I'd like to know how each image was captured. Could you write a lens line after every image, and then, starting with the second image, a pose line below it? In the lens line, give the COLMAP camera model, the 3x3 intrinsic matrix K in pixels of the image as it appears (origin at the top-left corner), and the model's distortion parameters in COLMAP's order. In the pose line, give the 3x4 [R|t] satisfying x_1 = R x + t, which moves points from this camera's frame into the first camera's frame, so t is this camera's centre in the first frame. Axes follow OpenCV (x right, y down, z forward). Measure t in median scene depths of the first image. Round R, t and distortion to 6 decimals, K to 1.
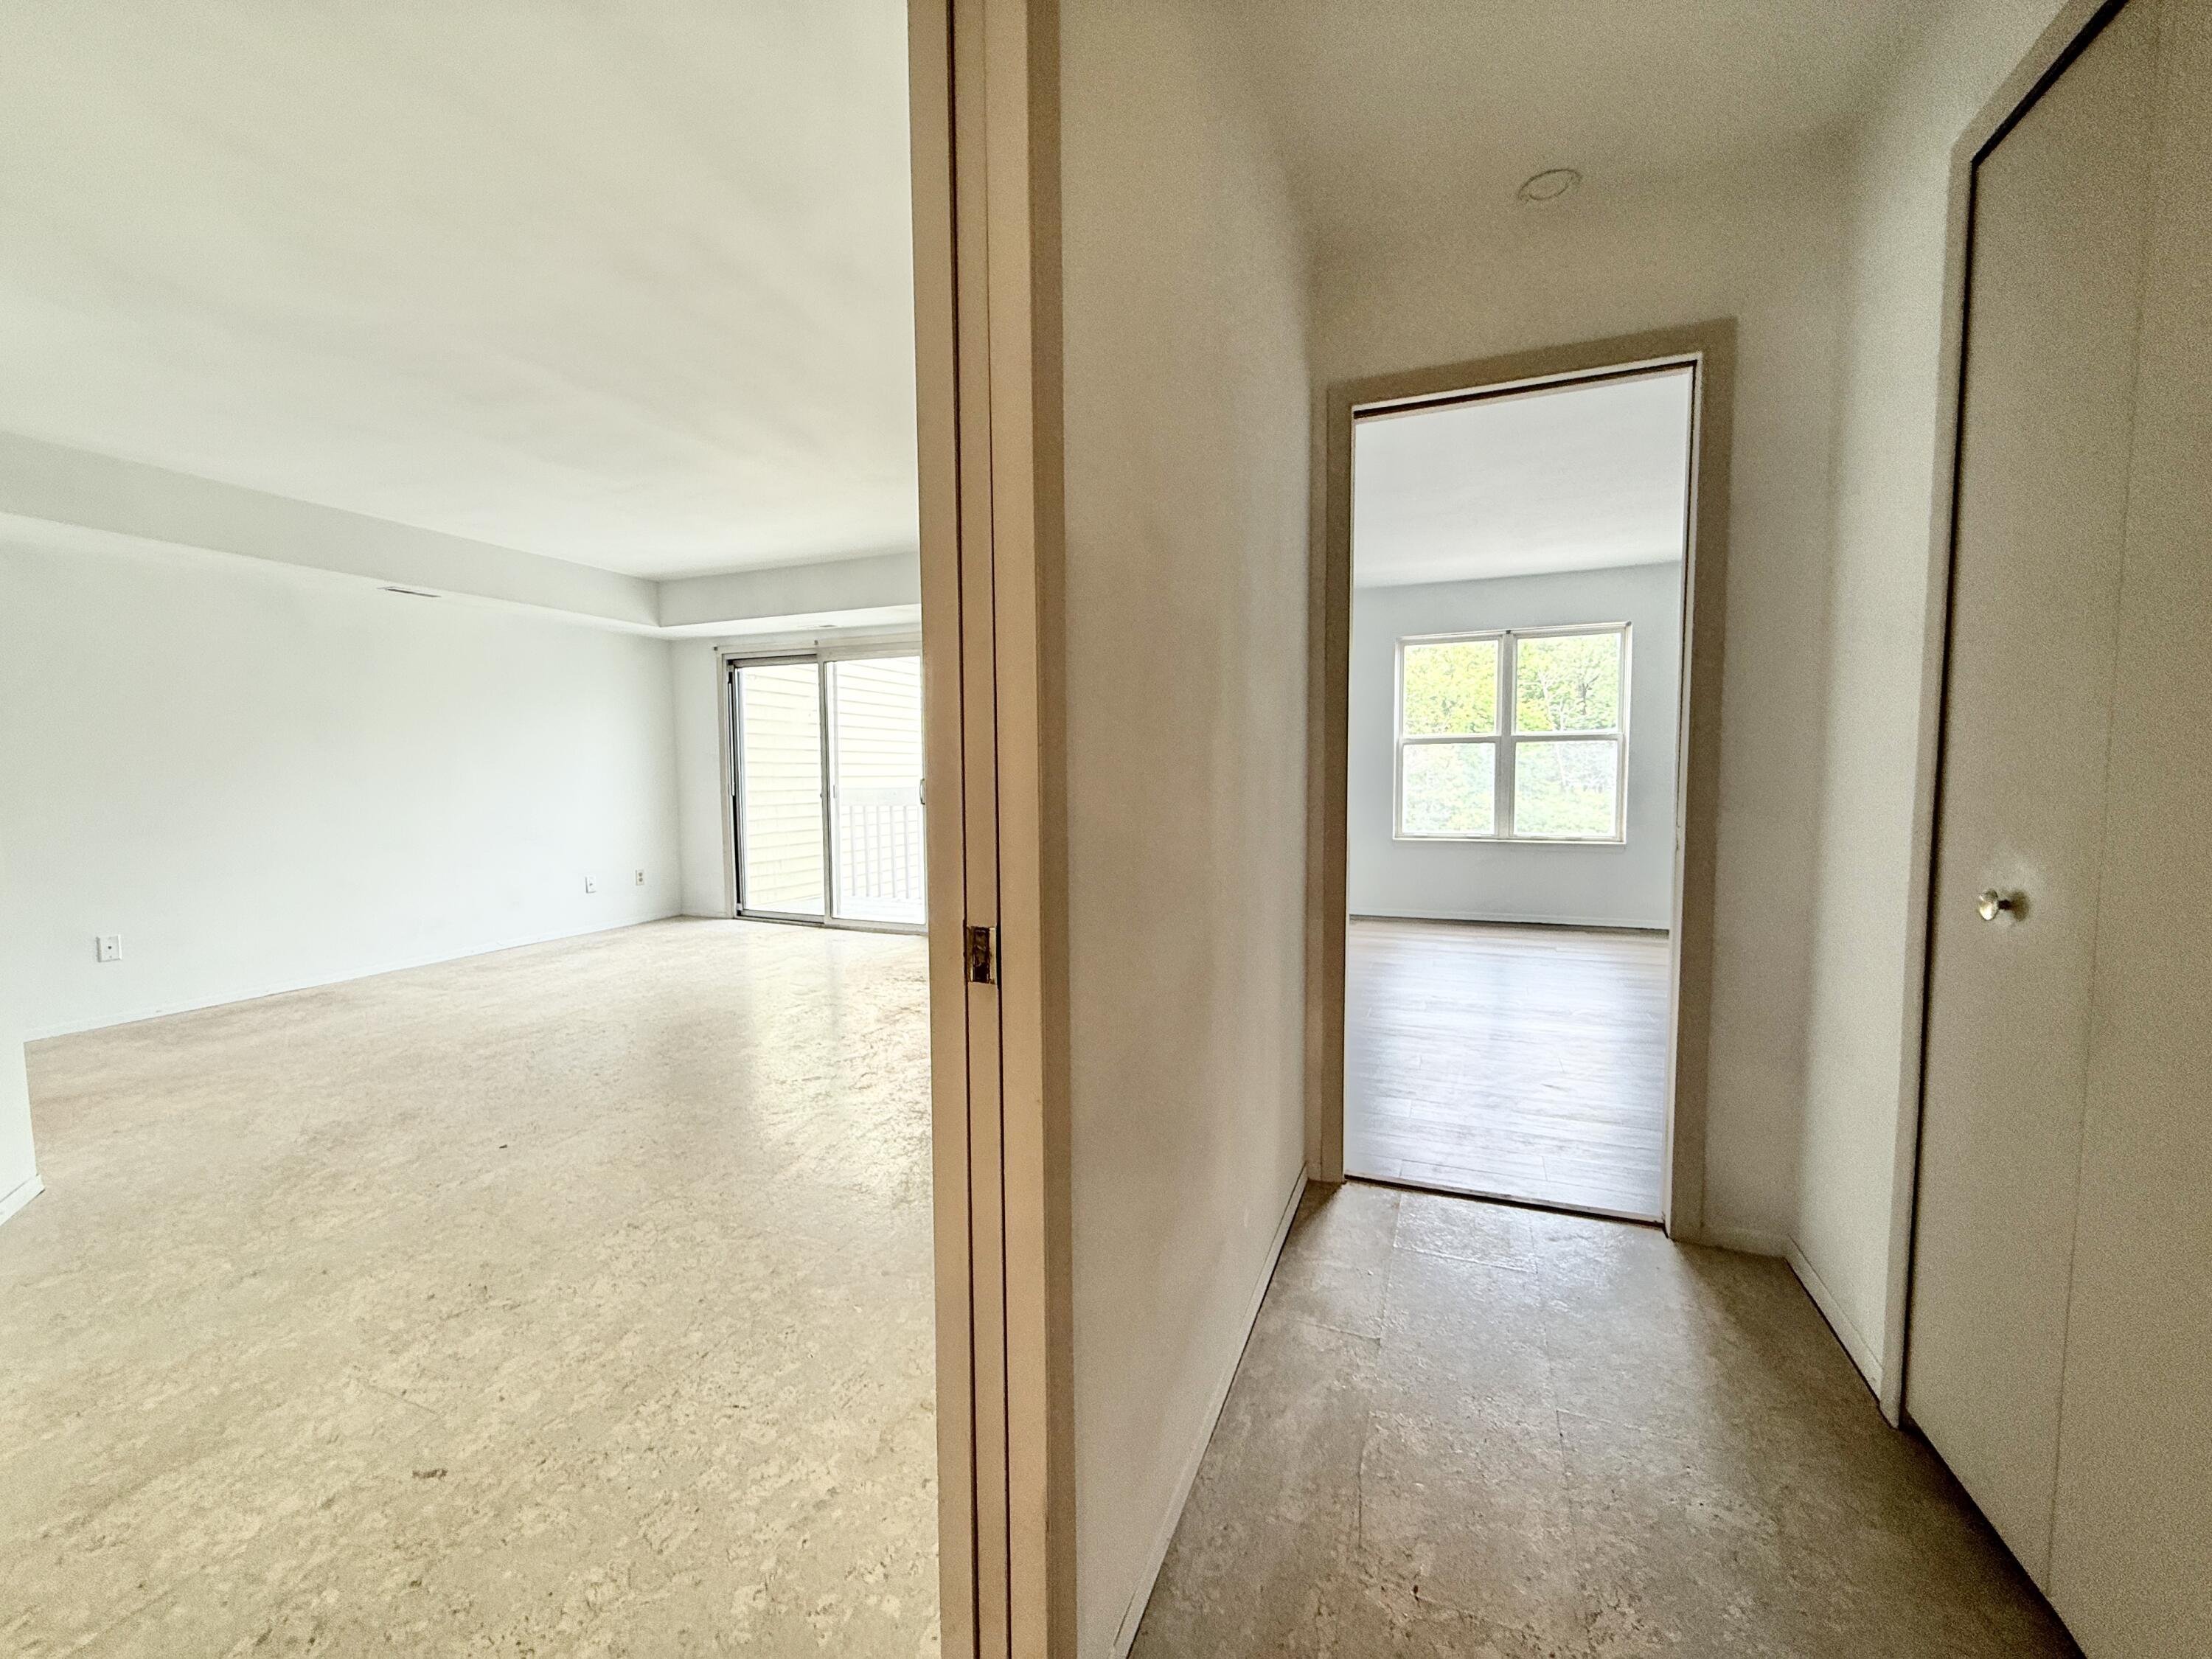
lens RADIAL K [[879.8, 0, 1099.4], [0, 879.8, 832.4], [0, 0, 1]] dist [0.000455, -0.000077]
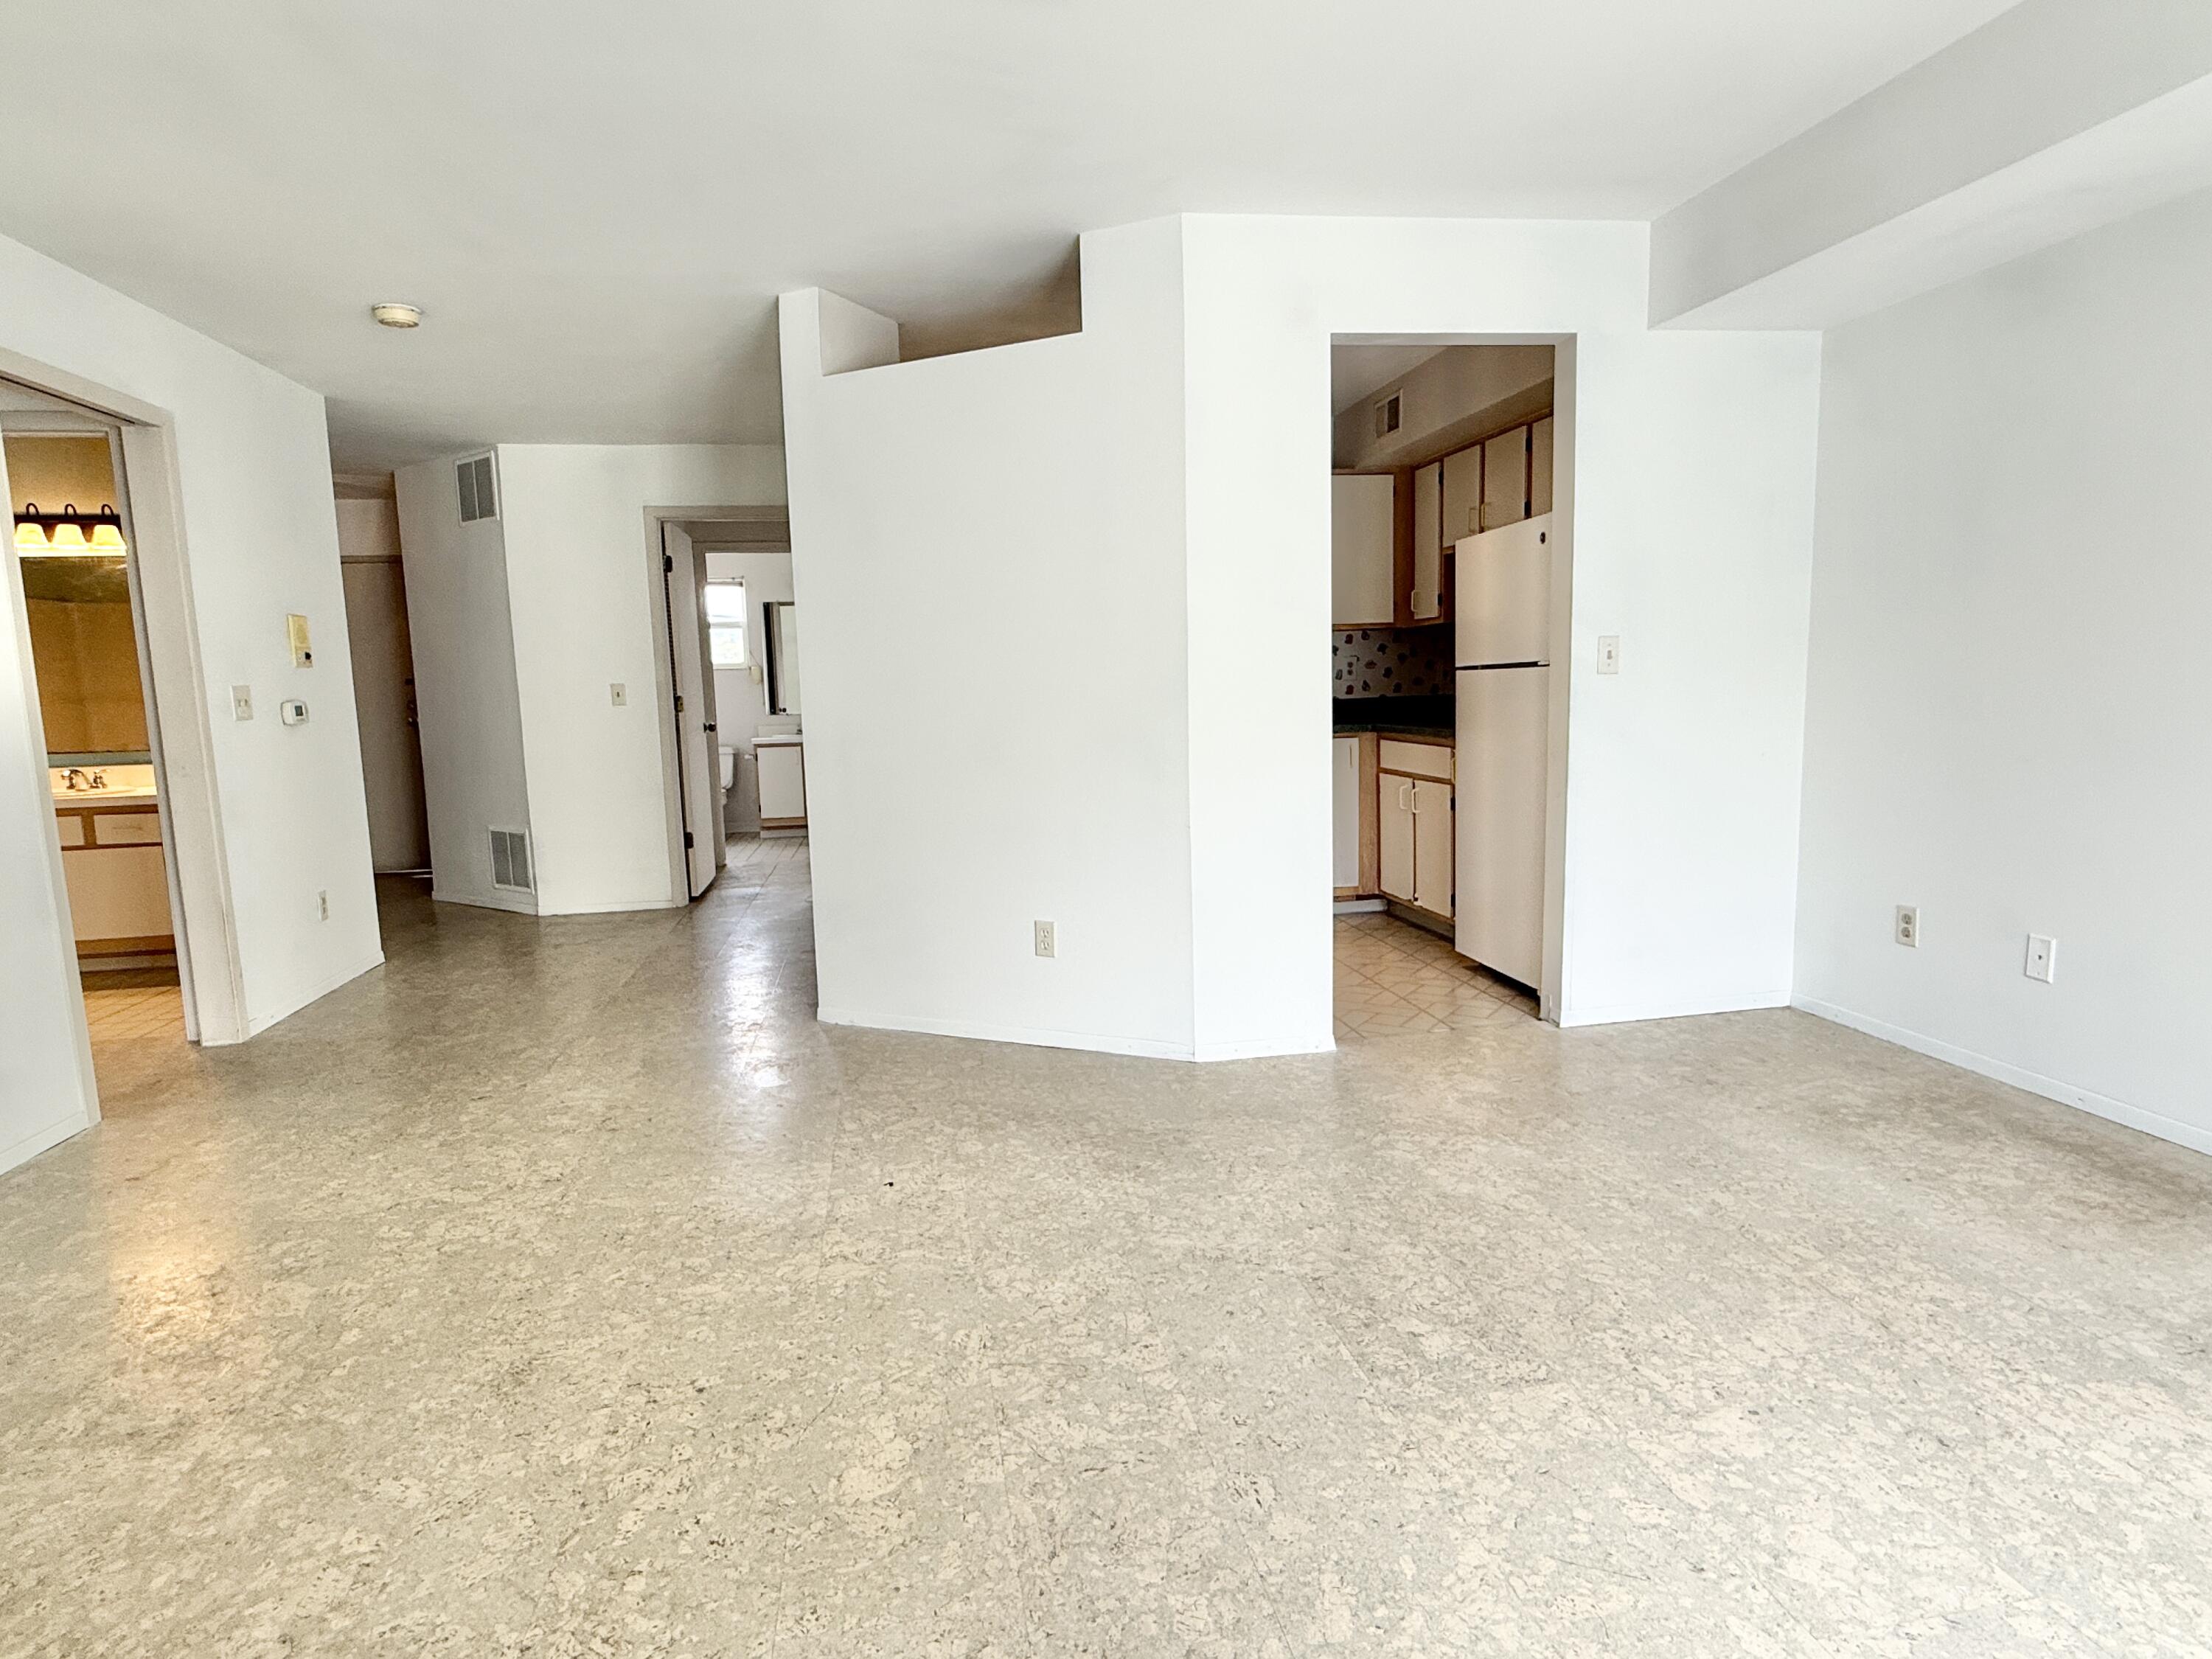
lens RADIAL K [[1202.8, 0, 1092.7], [0, 1202.8, 837.1], [0, 0, 1]] dist [0.000020, 0.000245]
pose [[-0.845688, 0.103411, -0.523563, -0.412060], [-0.000714, 0.980827, 0.194881, -0.184141], [0.533677, 0.165182, -0.829400, 2.516435]]
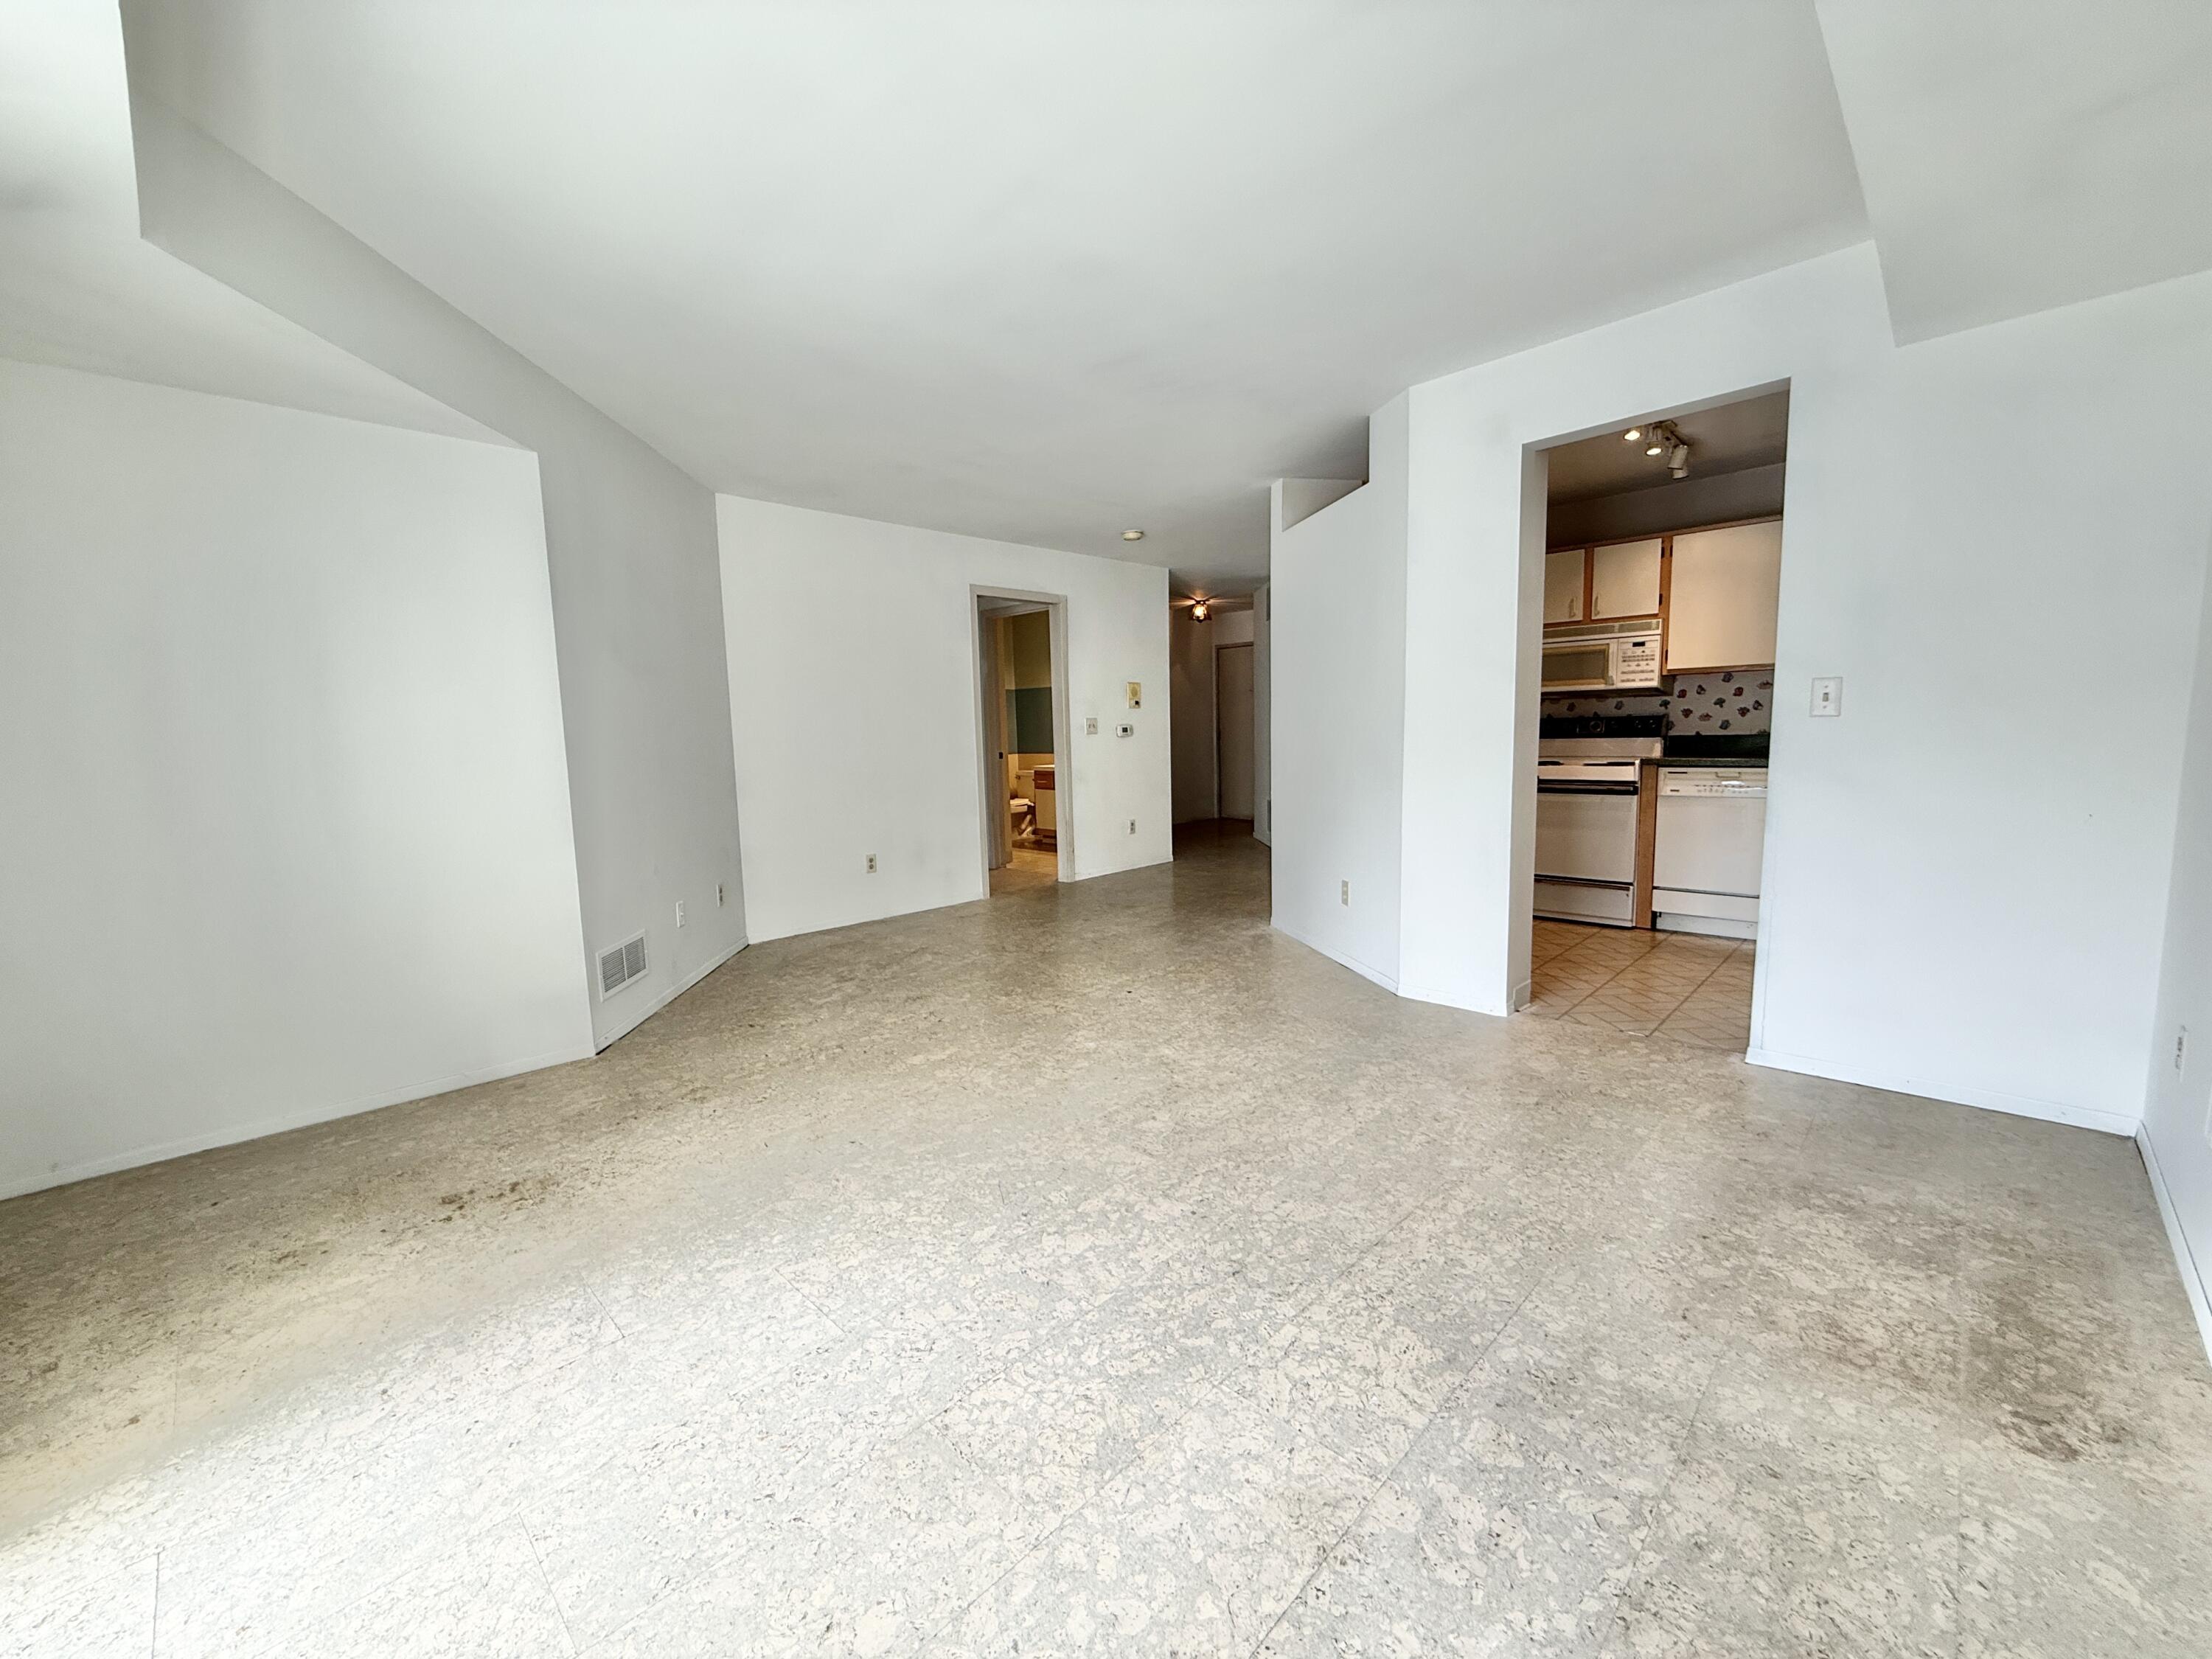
lens RADIAL K [[879.8, 0, 1099.4], [0, 879.8, 832.4], [0, 0, 1]] dist [0.000455, -0.000077]
pose [[-0.925699, -0.011544, 0.378084, -1.537424], [0.061314, 0.981736, 0.180096, -0.203216], [-0.373258, 0.189896, -0.908085, 2.980200]]
